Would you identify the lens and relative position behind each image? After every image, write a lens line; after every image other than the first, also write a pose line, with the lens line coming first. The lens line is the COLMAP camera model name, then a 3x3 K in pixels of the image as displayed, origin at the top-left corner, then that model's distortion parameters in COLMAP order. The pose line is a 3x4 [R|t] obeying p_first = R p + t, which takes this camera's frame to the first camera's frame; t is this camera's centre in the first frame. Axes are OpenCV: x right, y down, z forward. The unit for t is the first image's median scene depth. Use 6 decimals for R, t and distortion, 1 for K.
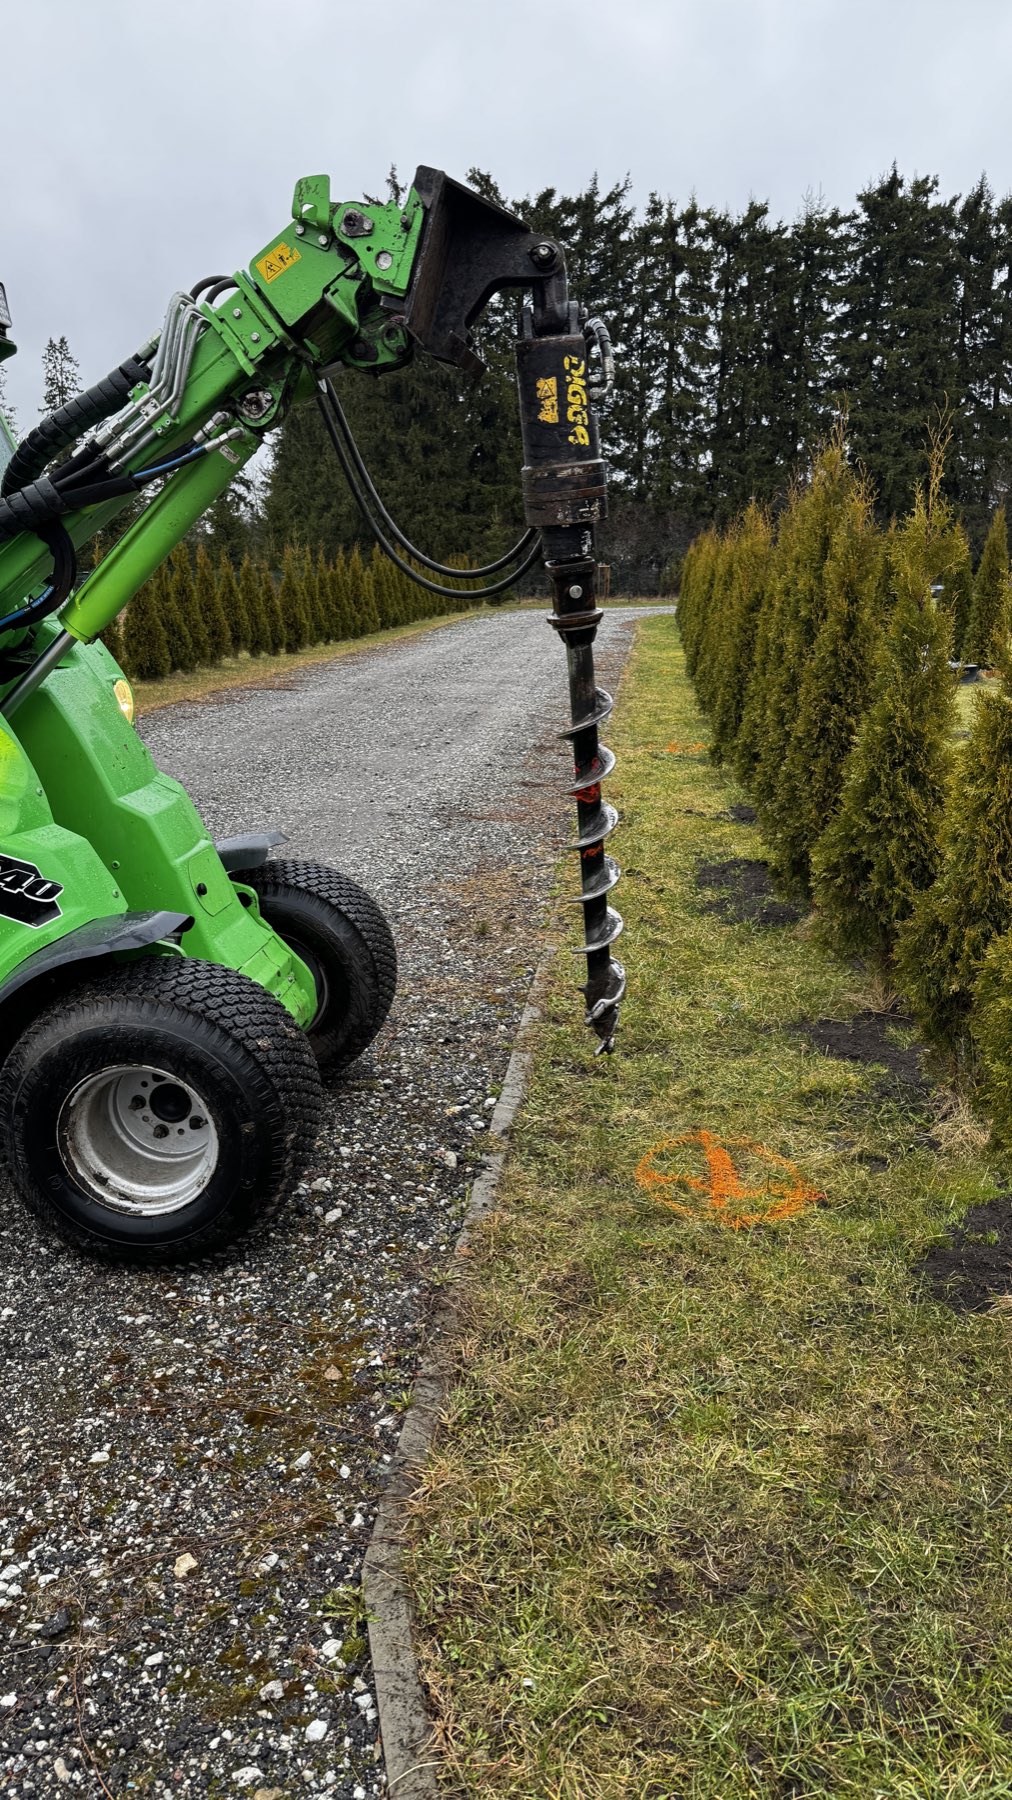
lens RADIAL K [[1272.2, 0, 511.2], [0, 1272.2, 923.7], [0, 0, 1]] dist [0.048174, -0.073304]
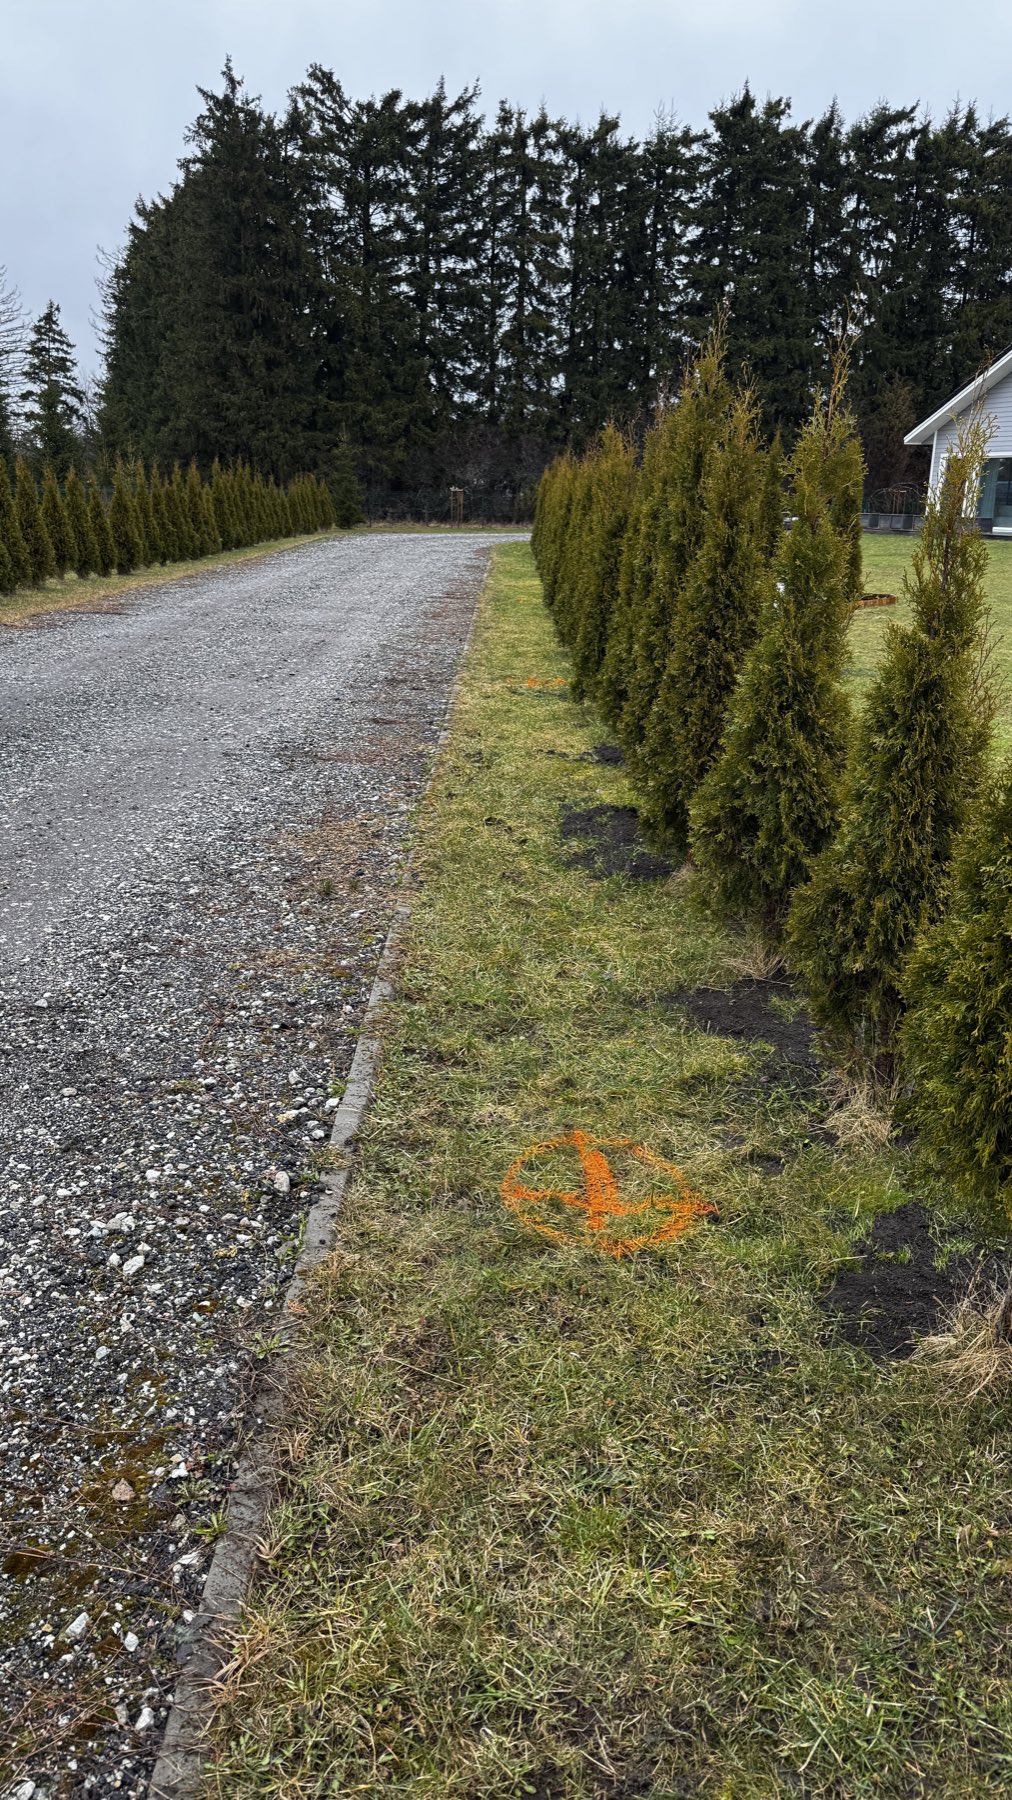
lens RADIAL K [[1280.5, 0, 504.1], [0, 1280.5, 911.4], [0, 0, 1]] dist [0.012593, -0.004486]
pose [[0.994268, -0.013481, 0.106065, 0.010378], [0.008768, 0.998959, 0.044777, -0.026836], [-0.106558, -0.043590, 0.993350, 0.136677]]
